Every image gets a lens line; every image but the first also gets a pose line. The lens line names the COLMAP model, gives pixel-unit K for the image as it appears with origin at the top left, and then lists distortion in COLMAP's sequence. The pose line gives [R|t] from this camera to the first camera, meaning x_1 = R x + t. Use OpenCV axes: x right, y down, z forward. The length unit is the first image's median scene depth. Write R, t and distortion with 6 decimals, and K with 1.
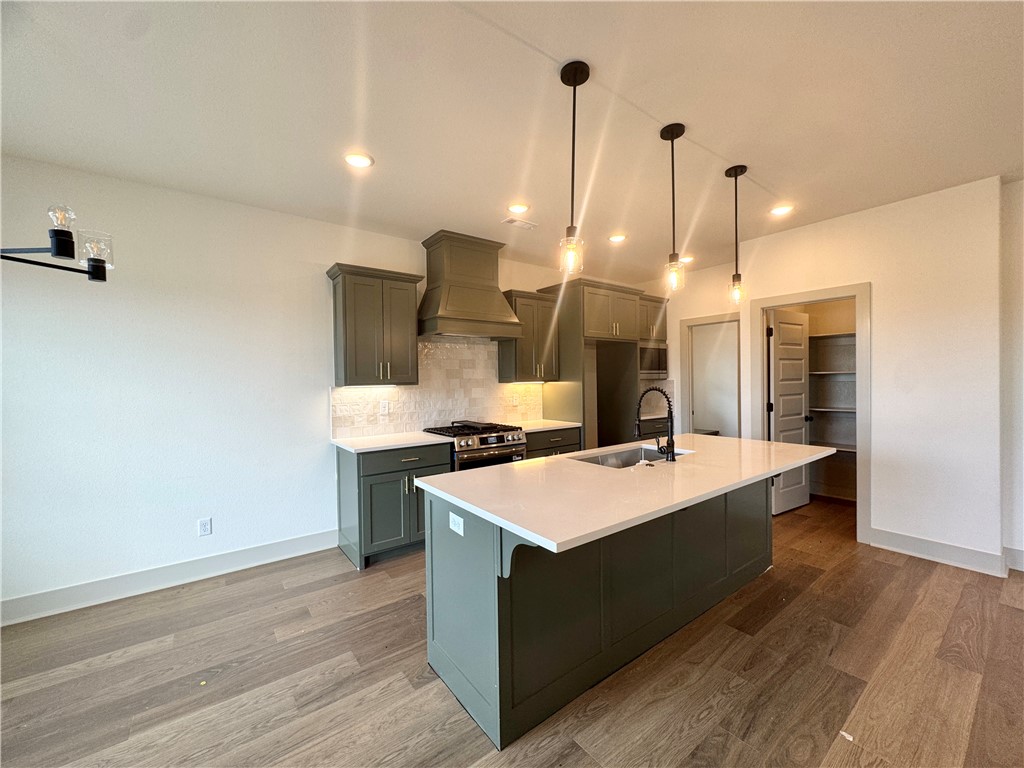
lens RADIAL K [[412.1, 0, 510.4], [0, 412.1, 384.3], [0, 0, 1]] dist [-0.002071, -0.000880]
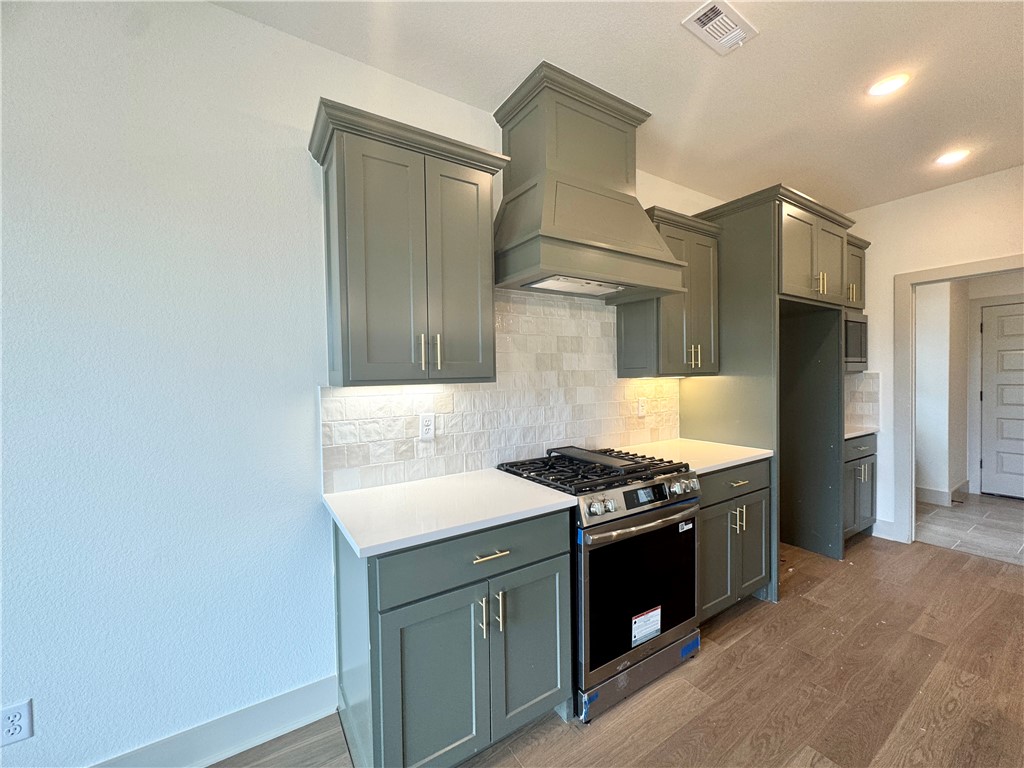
lens RADIAL K [[412.1, 0, 509.5], [0, 412.1, 383.0], [0, 0, 1]] dist [-0.002071, -0.000880]
pose [[0.997514, -0.000358, -0.070467, -0.156300], [0.000978, 0.999961, 0.008764, -0.001723], [0.070461, -0.008811, 0.997476, 0.462397]]
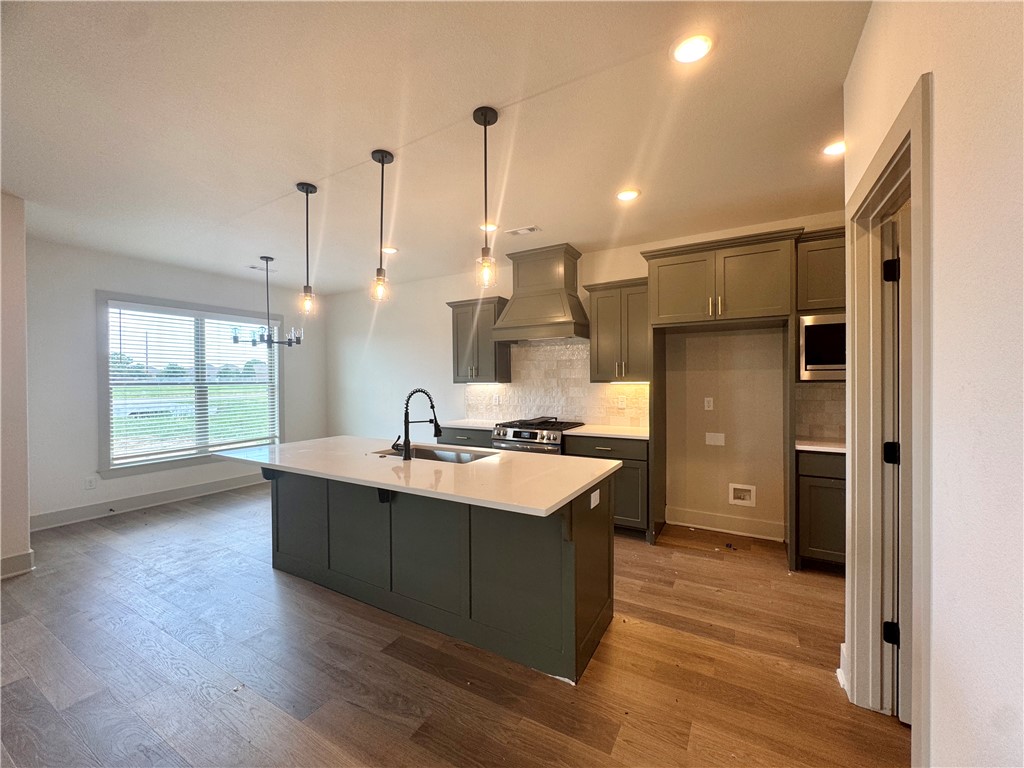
lens RADIAL K [[412.1, 0, 512.2], [0, 412.1, 382.2], [0, 0, 1]] dist [-0.002071, -0.000880]
pose [[0.394479, 0.016155, -0.918763, 0.863490], [-0.011314, 0.999855, 0.012723, -0.016205], [0.918835, 0.005376, 0.394605, 0.492886]]
